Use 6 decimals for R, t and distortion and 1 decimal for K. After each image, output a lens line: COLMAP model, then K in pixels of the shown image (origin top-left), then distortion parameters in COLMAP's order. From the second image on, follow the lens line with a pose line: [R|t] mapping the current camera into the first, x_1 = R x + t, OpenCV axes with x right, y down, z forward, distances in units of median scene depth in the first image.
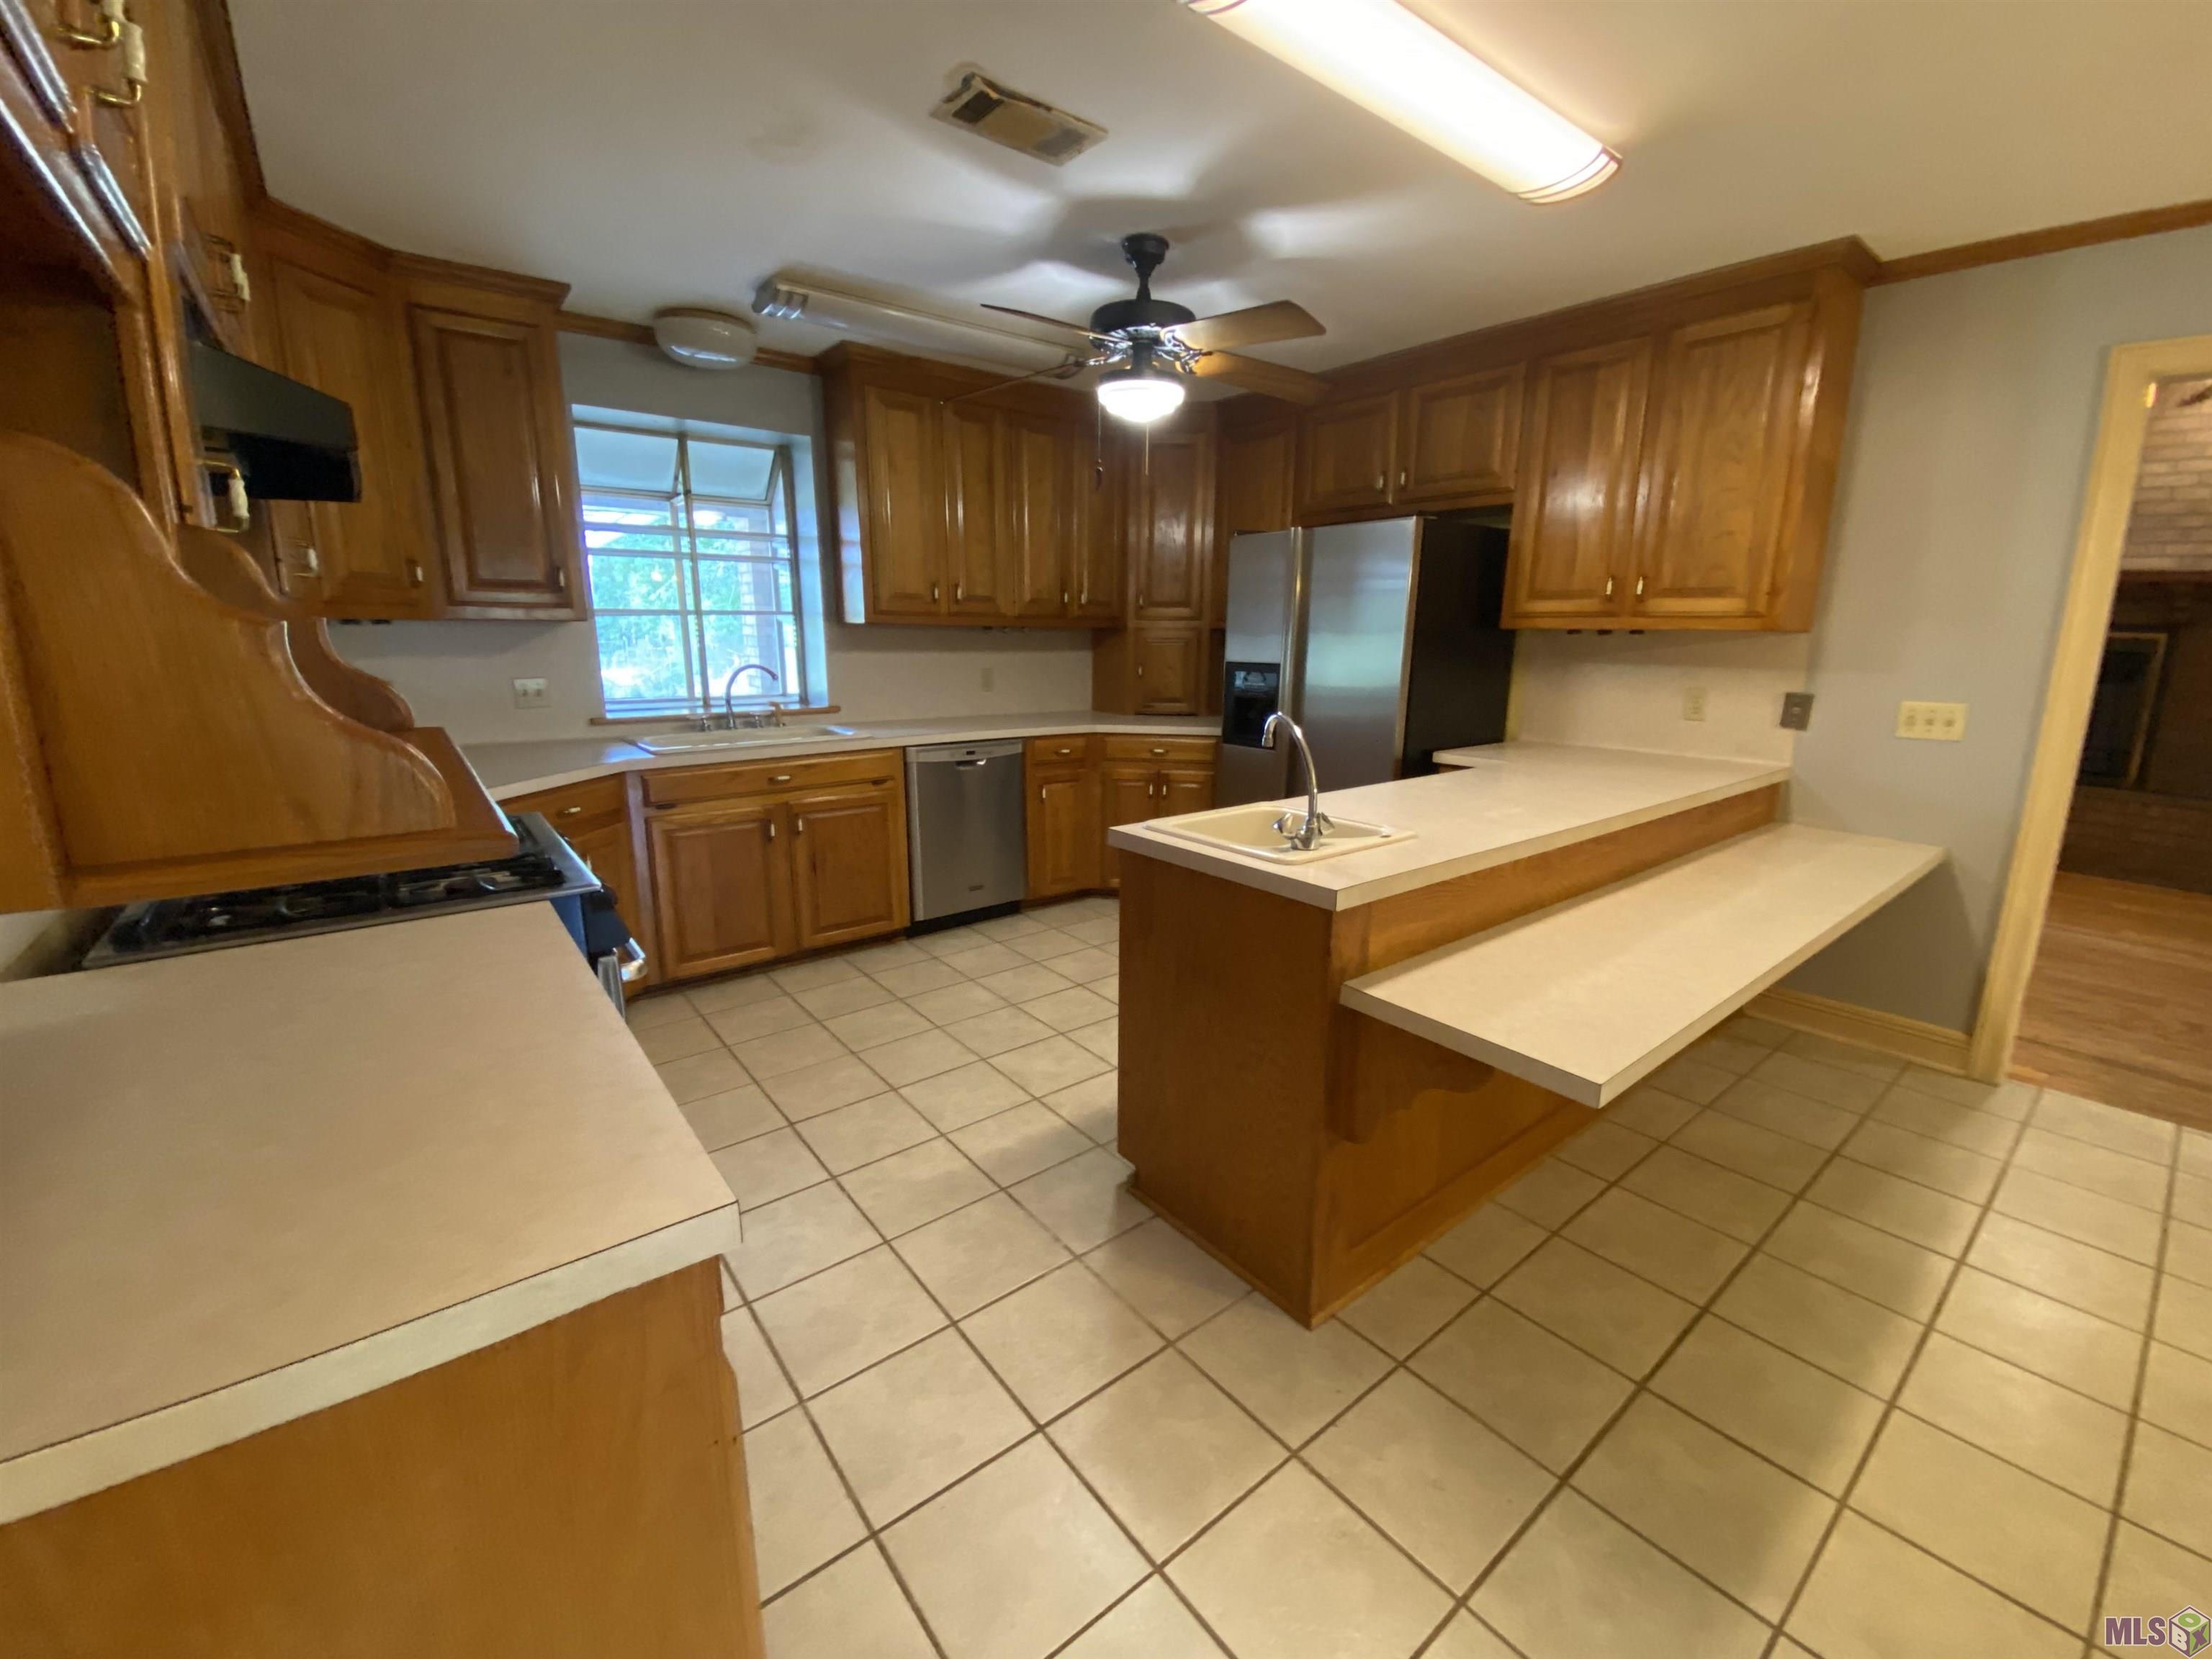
lens RADIAL K [[904.9, 0, 1106.0], [0, 904.9, 833.1], [0, 0, 1]] dist [0.002083, 0.000037]
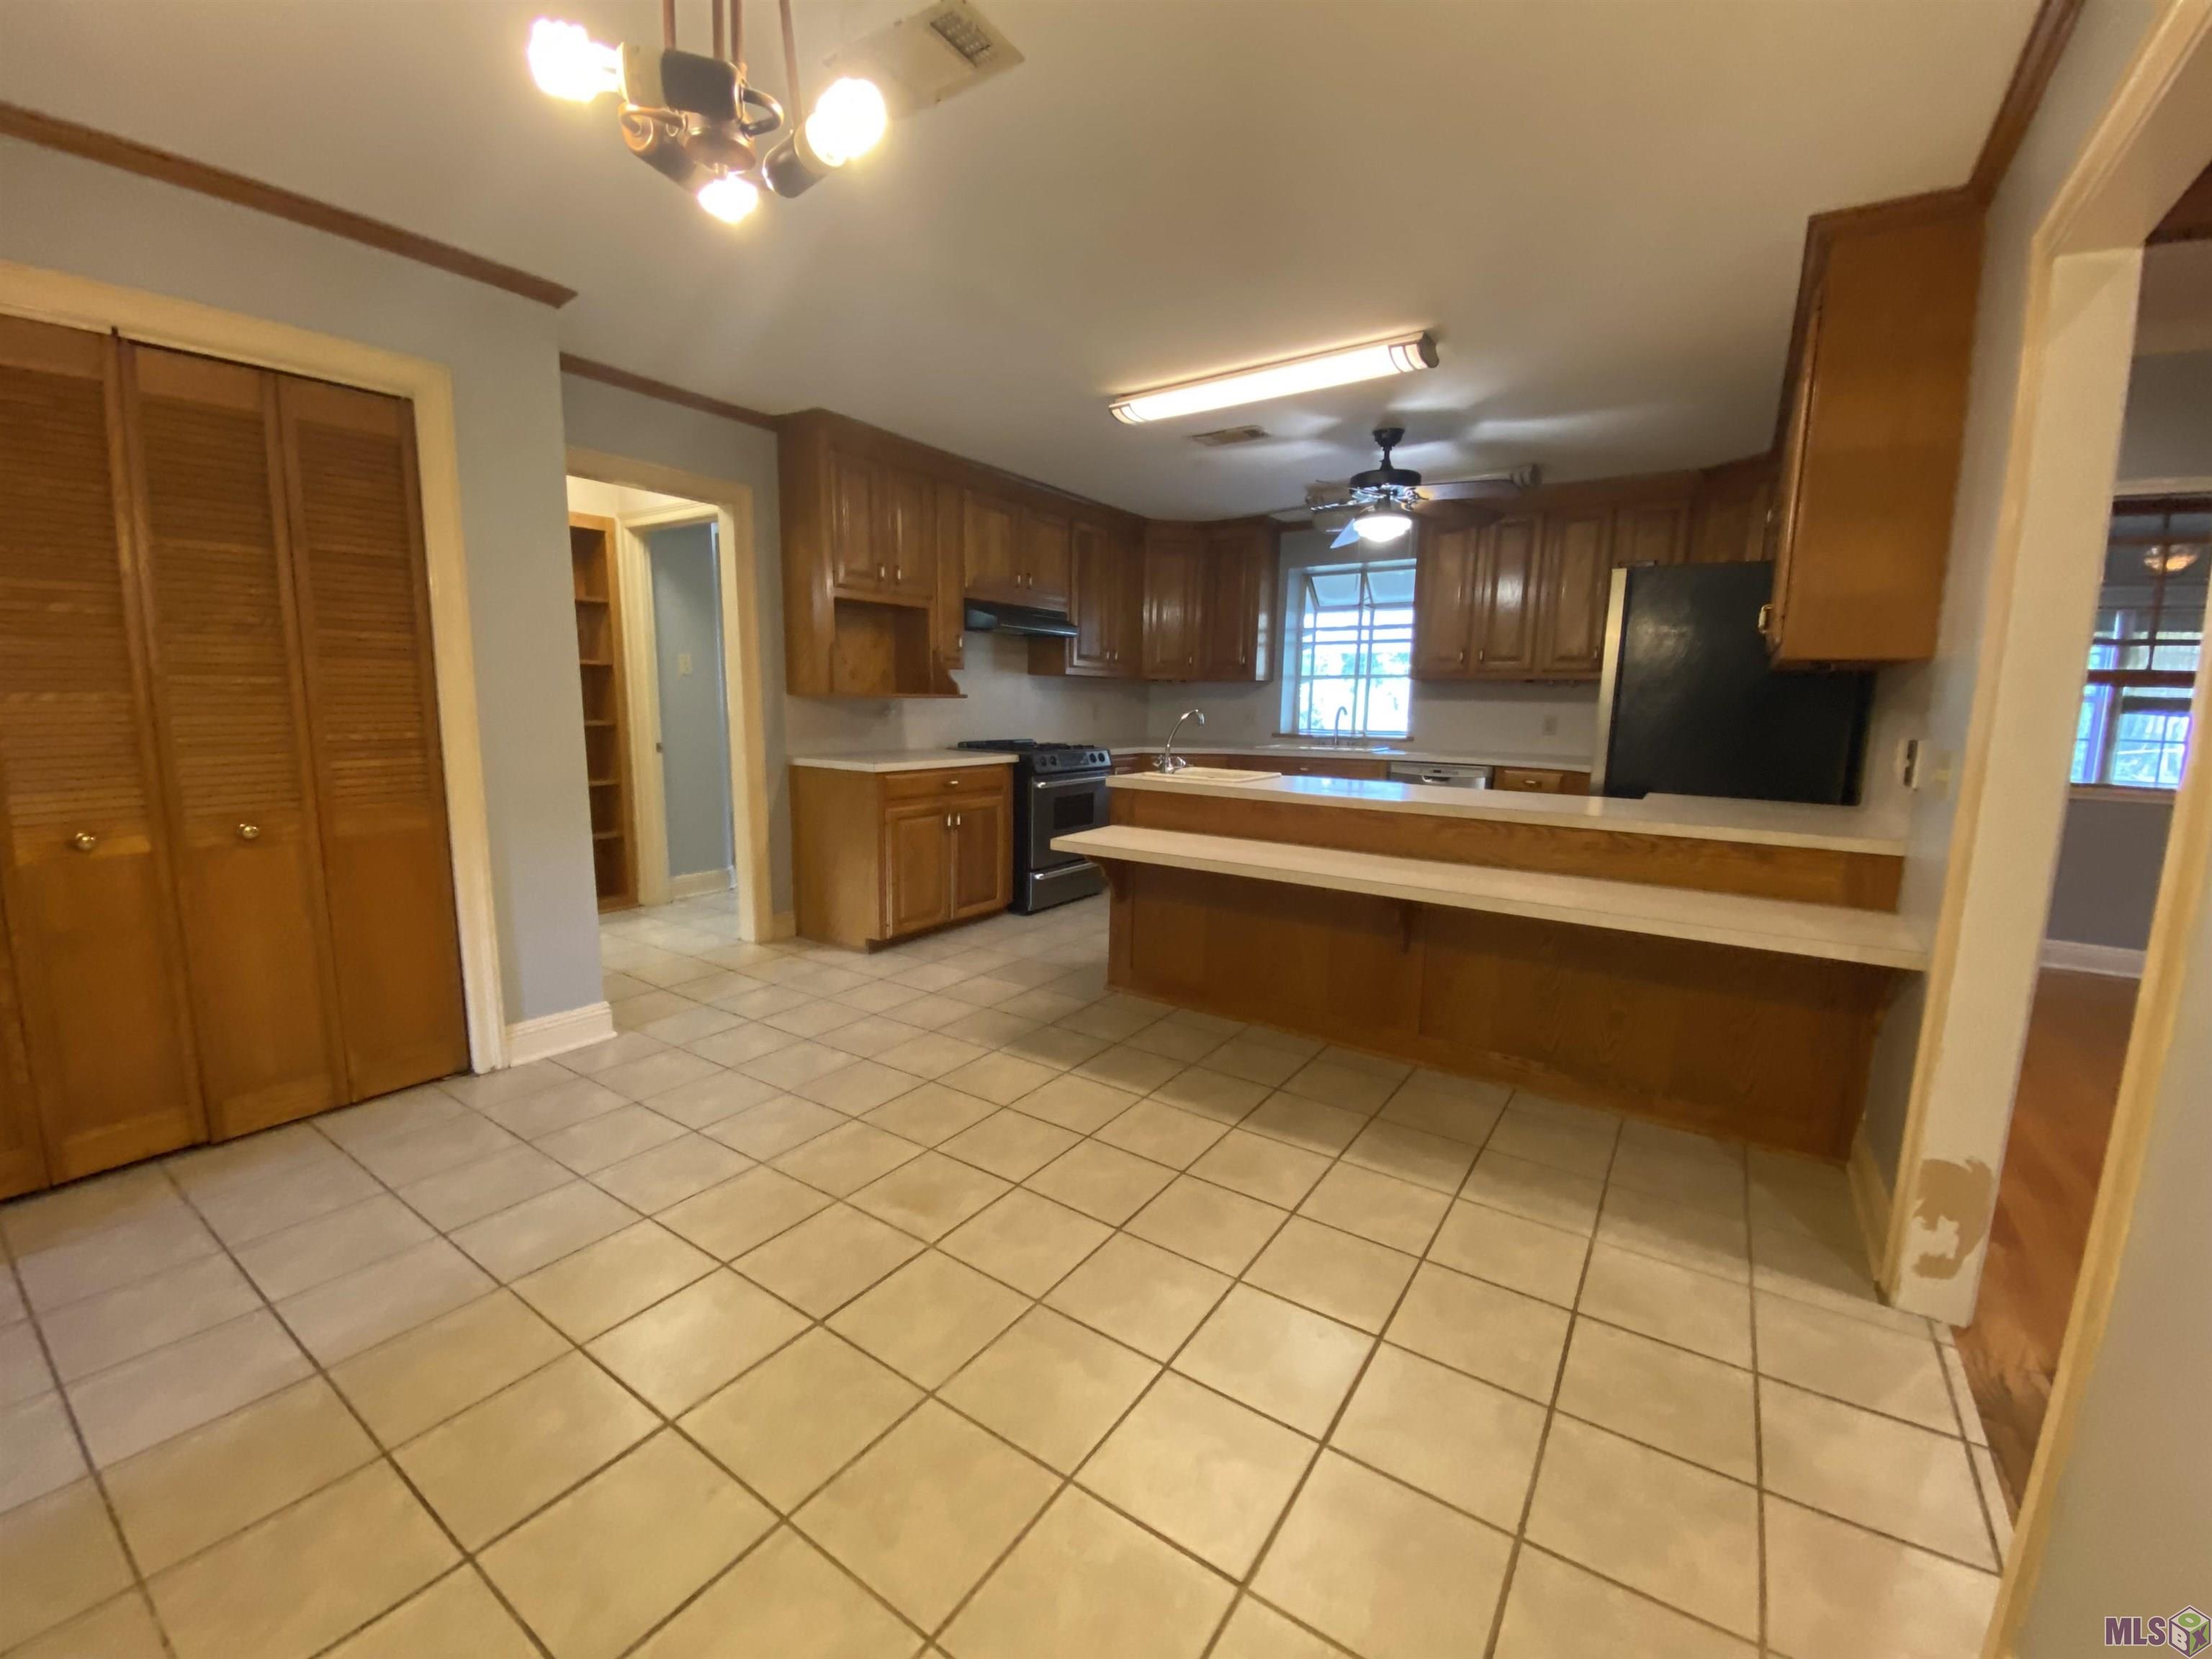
lens RADIAL K [[904.9, 0, 1099.6], [0, 904.9, 827.8], [0, 0, 1]] dist [0.002083, 0.000037]
pose [[0.280566, 0.133019, -0.950573, 1.584520], [-0.228431, 0.971149, 0.068476, 0.026990], [0.932257, 0.197928, 0.302857, 0.201835]]
